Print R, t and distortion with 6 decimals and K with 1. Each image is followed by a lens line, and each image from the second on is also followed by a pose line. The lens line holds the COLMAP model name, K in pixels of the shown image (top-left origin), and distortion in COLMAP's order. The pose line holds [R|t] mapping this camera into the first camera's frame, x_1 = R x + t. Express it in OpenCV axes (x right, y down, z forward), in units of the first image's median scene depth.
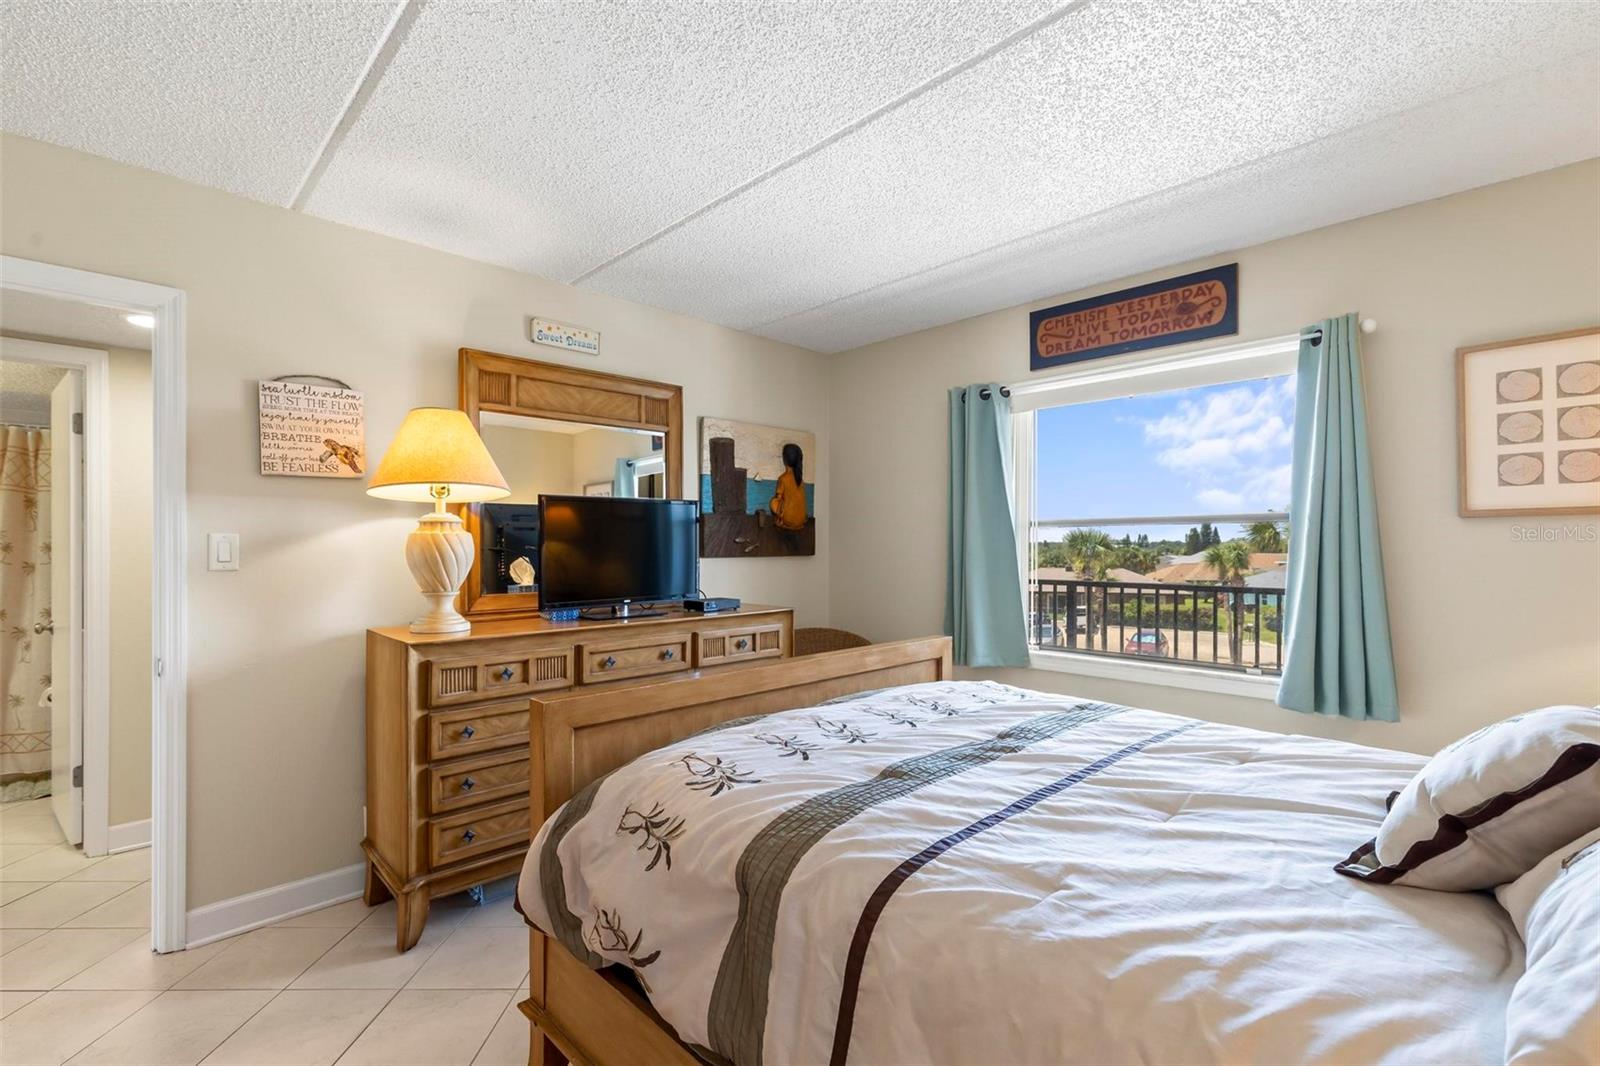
lens RADIAL K [[712.8, 0, 799.6], [0, 712.8, 537.0], [0, 0, 1]] dist [0.007826, -0.000642]
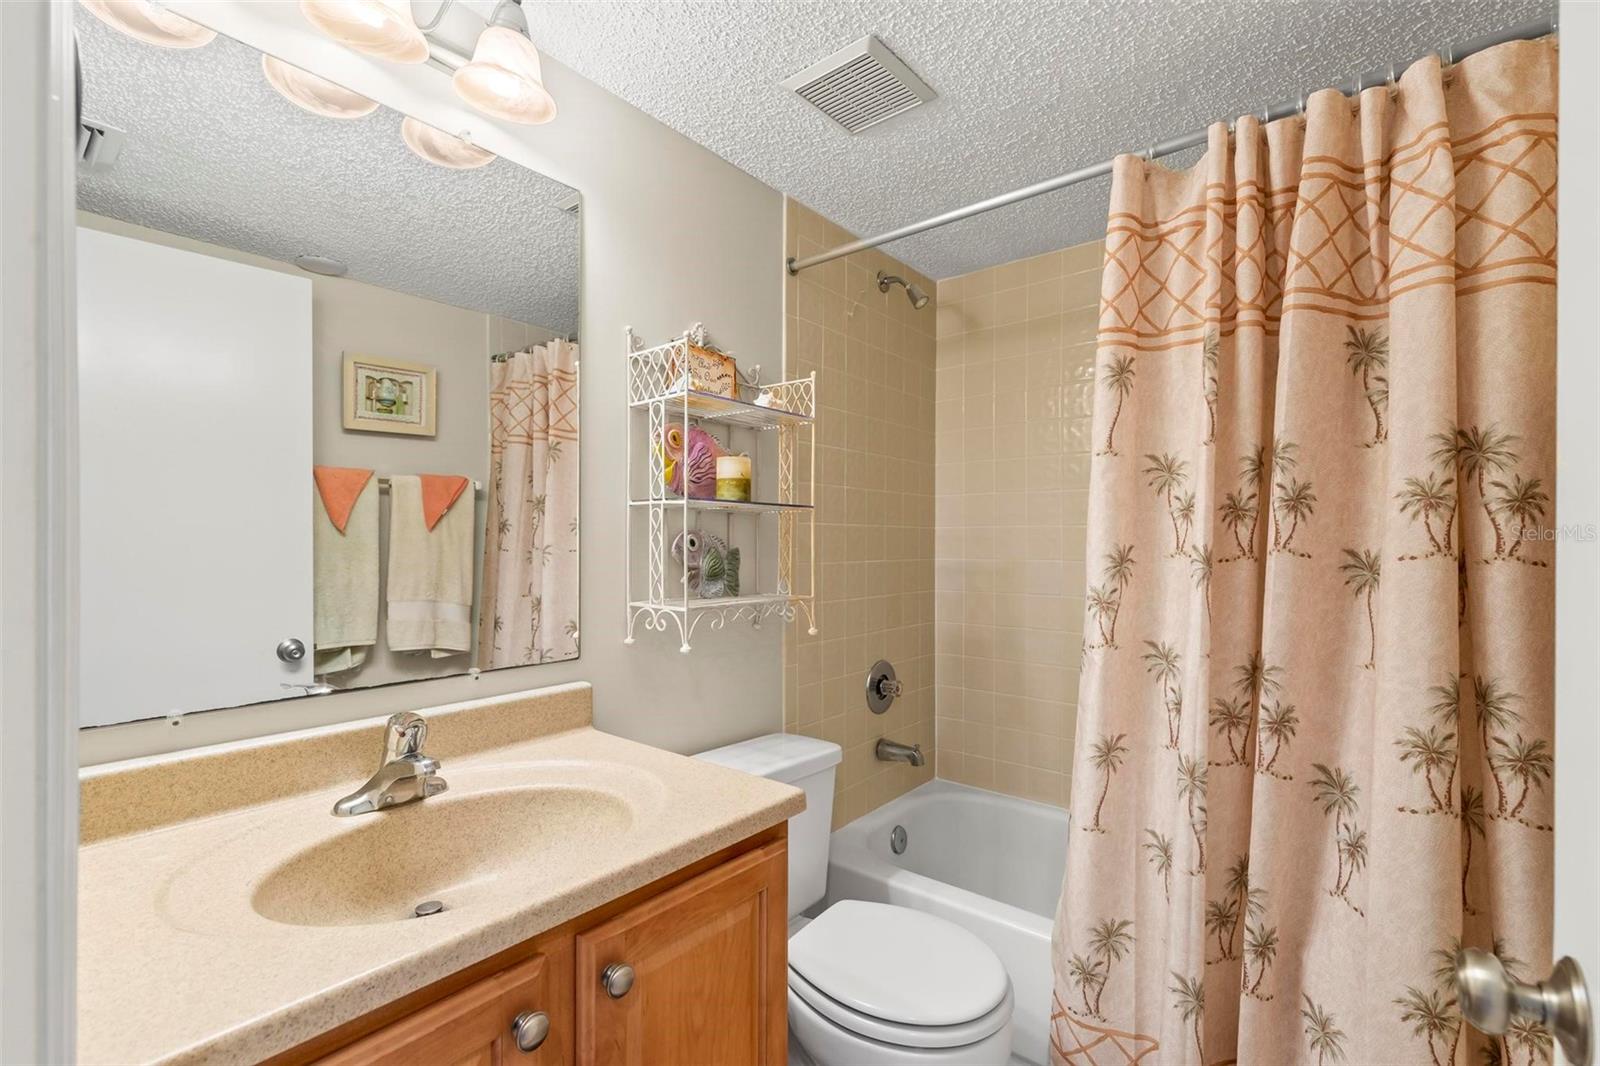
lens RADIAL K [[712.8, 0, 799.6], [0, 712.8, 537.0], [0, 0, 1]] dist [0.007826, -0.000642]
pose [[0.098268, 0.011182, -0.995097, -0.807378], [0.003739, 0.999926, 0.011606, 0.025373], [0.995153, -0.004861, 0.098219, 0.746622]]
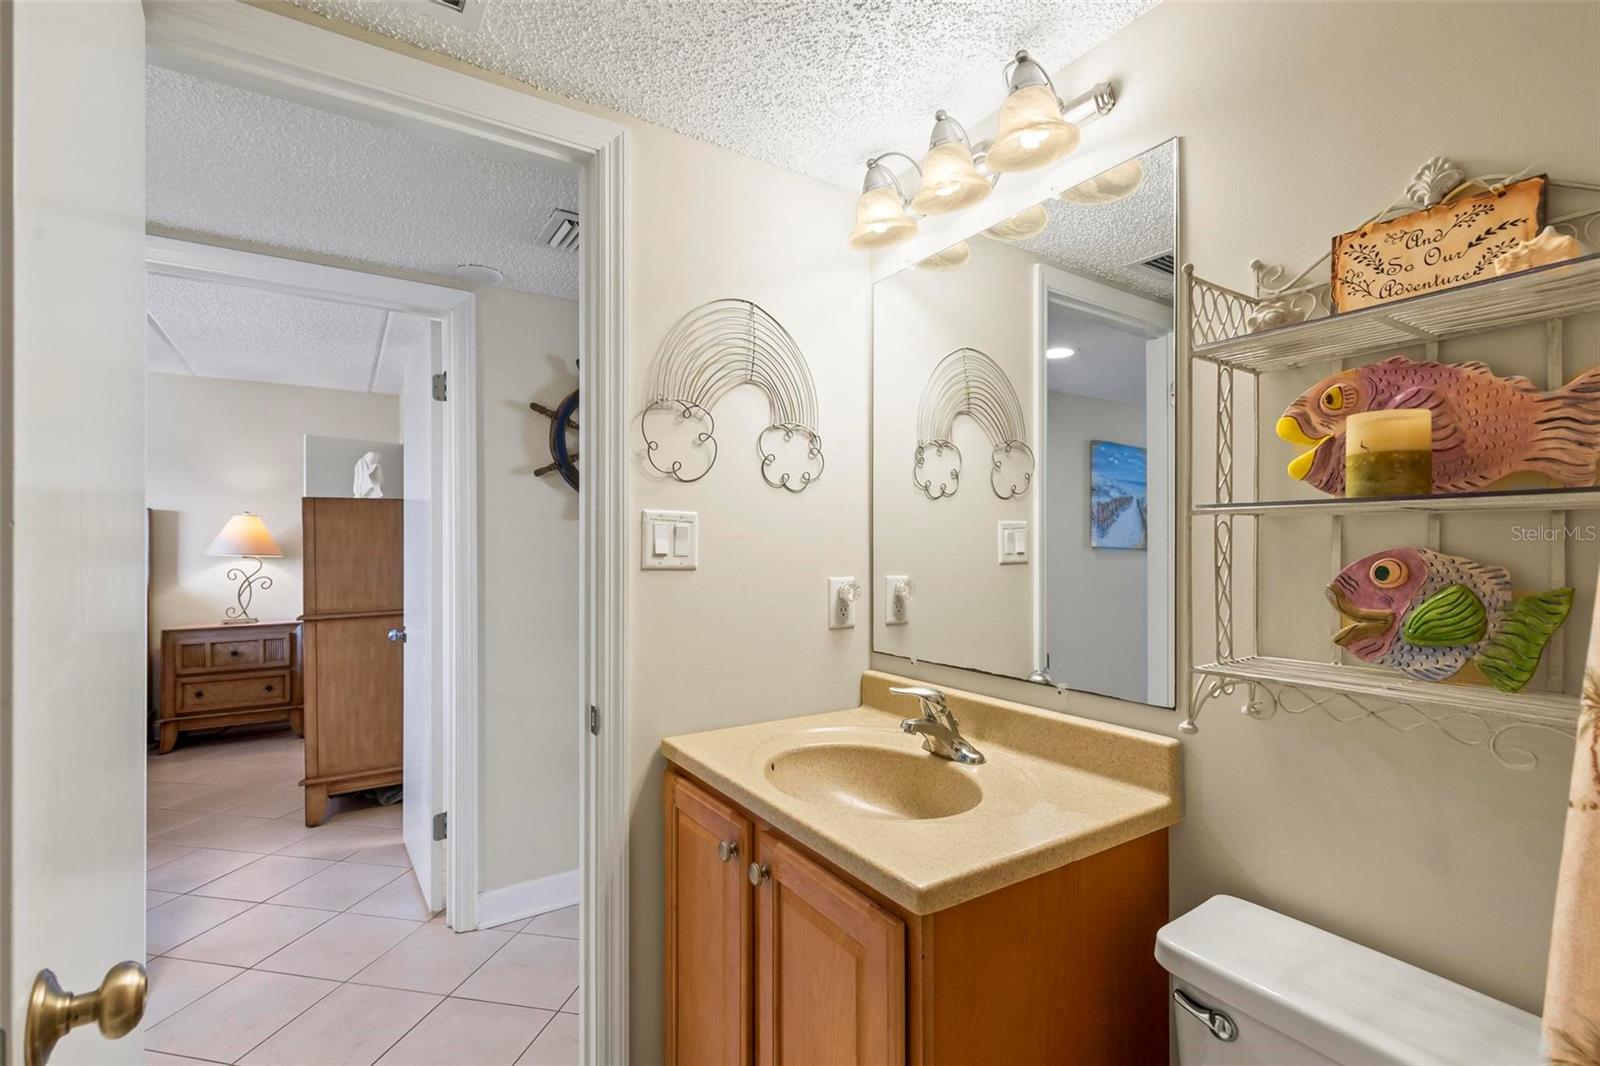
lens RADIAL K [[720.4, 0, 796.9], [0, 720.4, 553.3], [0, 0, 1]] dist [0.002097, -0.000083]
pose [[-0.977555, 0.009606, 0.210460, -3.023653], [0.008110, 0.999935, -0.007969, 0.038727], [-0.210523, -0.006084, -0.977570, 2.700165]]
